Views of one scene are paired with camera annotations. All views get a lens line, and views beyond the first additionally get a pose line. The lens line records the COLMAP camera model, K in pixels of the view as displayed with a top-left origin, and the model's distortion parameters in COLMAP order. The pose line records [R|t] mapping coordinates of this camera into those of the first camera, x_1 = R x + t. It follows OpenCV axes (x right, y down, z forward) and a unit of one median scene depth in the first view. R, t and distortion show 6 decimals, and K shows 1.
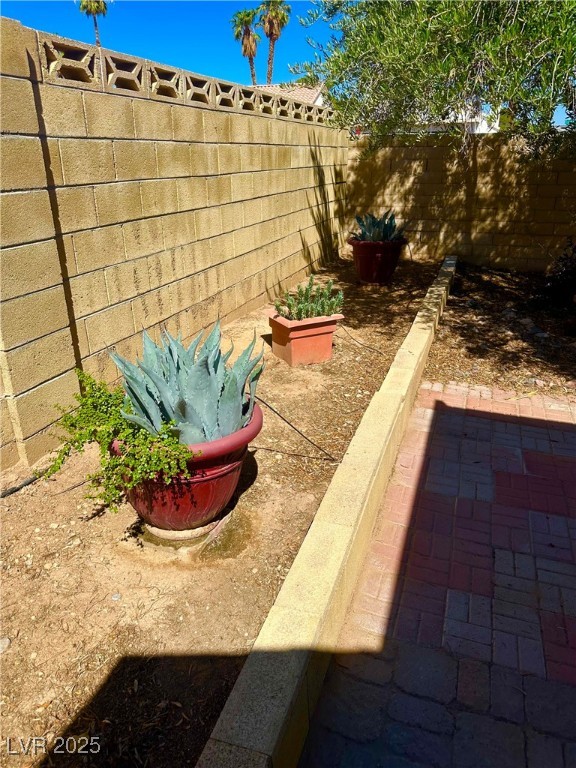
lens RADIAL K [[547.8, 0, 288.0], [0, 547.8, 384.0], [0, 0, 1]] dist [-0.001581, -0.000895]
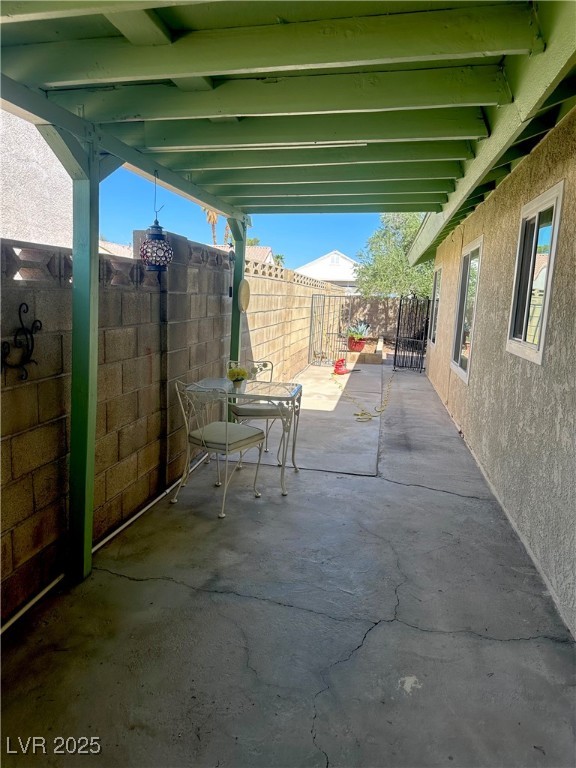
lens RADIAL K [[547.8, 0, 288.0], [0, 547.8, 384.0], [0, 0, 1]] dist [-0.001581, -0.000895]
pose [[0.993927, 0.031134, 0.105541, -0.847306], [-0.004141, 0.969043, -0.246856, 1.275466], [-0.109959, 0.244920, 0.963288, -2.910777]]
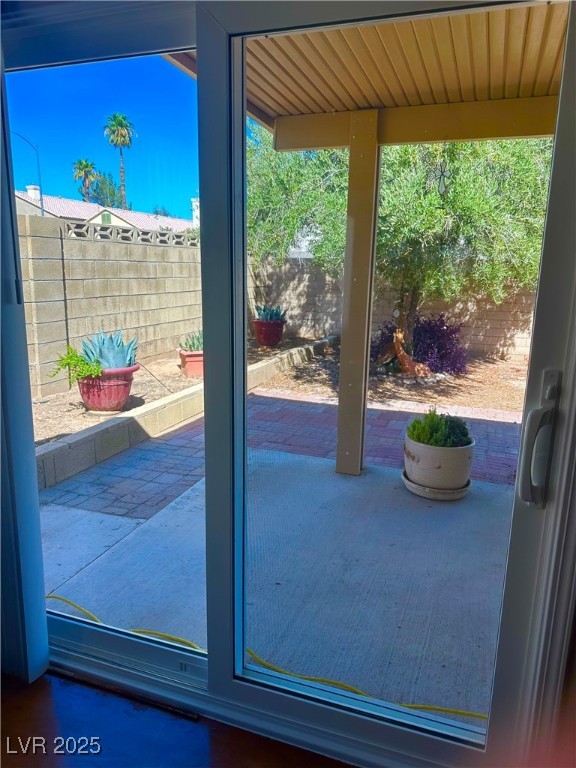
lens RADIAL K [[538.1, 0, 302.0], [0, 538.1, 385.8], [0, 0, 1]] dist [-0.003181, -0.002959]
pose [[0.999538, 0.026347, 0.015154, 0.362280], [-0.023242, 0.983846, -0.177500, 0.304794], [-0.019586, 0.177066, 0.984004, -0.776874]]
